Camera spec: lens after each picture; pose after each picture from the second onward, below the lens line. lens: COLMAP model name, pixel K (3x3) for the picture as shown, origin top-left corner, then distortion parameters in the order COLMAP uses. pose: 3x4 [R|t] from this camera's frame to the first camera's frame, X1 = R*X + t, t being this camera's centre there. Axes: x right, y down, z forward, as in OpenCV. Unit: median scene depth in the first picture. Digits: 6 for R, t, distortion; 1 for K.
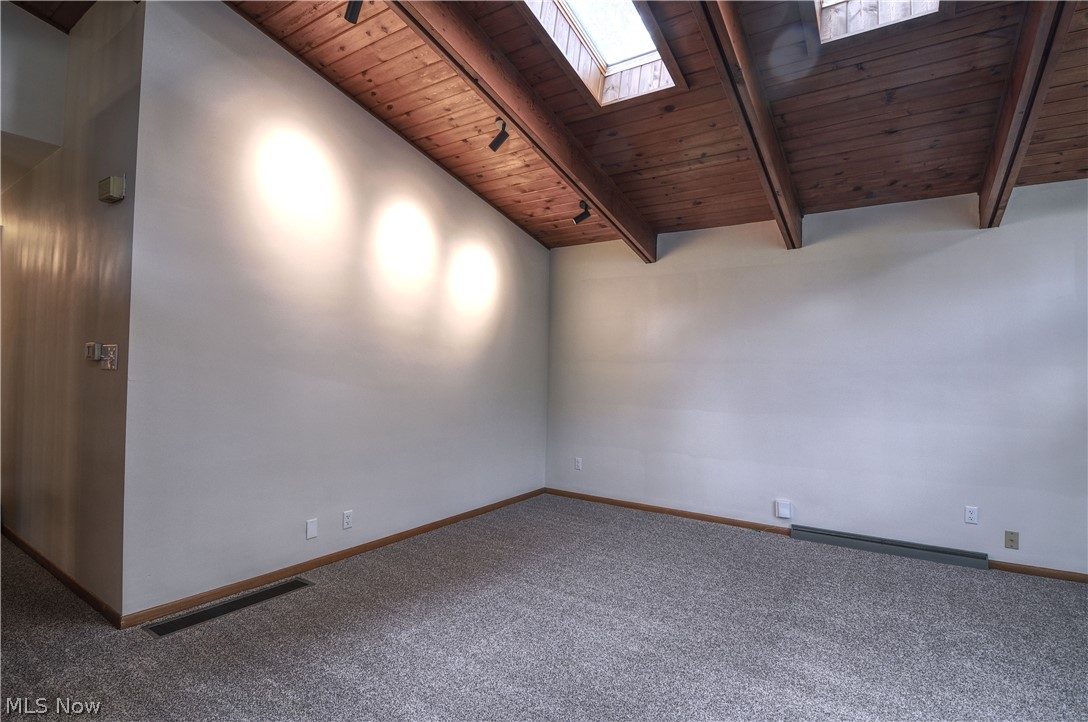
lens RADIAL K [[523.1, 0, 544.8], [0, 523.1, 364.4], [0, 0, 1]] dist [-0.007484, -0.007940]
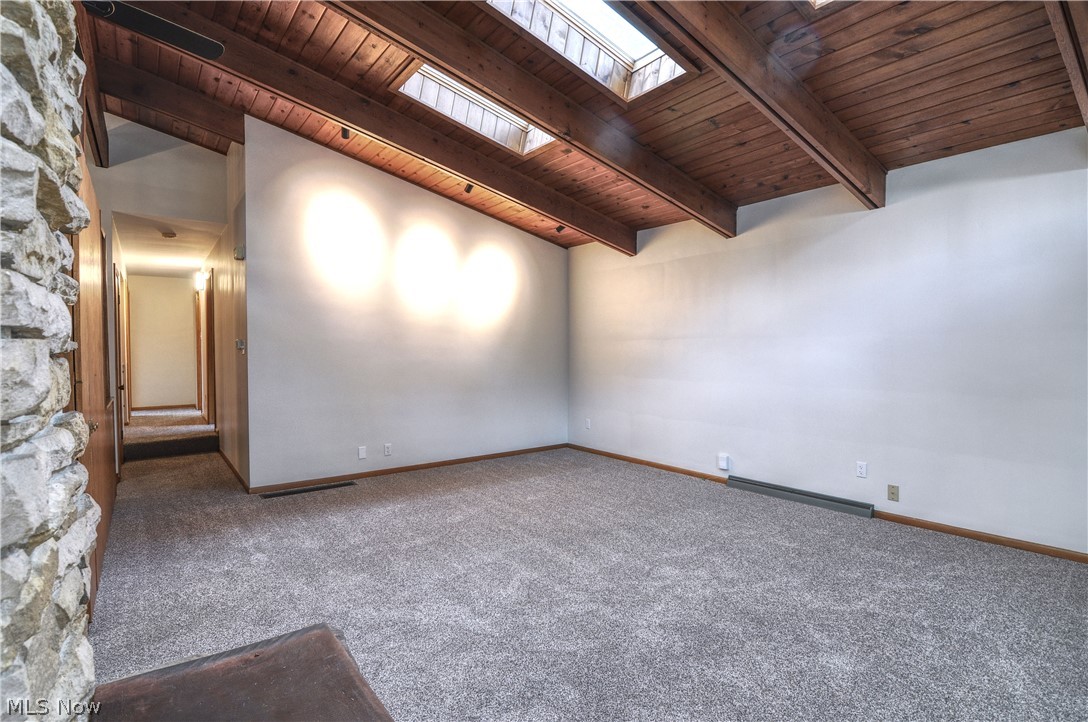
lens RADIAL K [[523.1, 0, 544.8], [0, 523.1, 364.4], [0, 0, 1]] dist [-0.007484, -0.007940]
pose [[0.944699, -0.012608, -0.327696, 0.538539], [0.025483, 0.999062, 0.035025, 0.007380], [0.326947, -0.041439, 0.944134, -0.267665]]
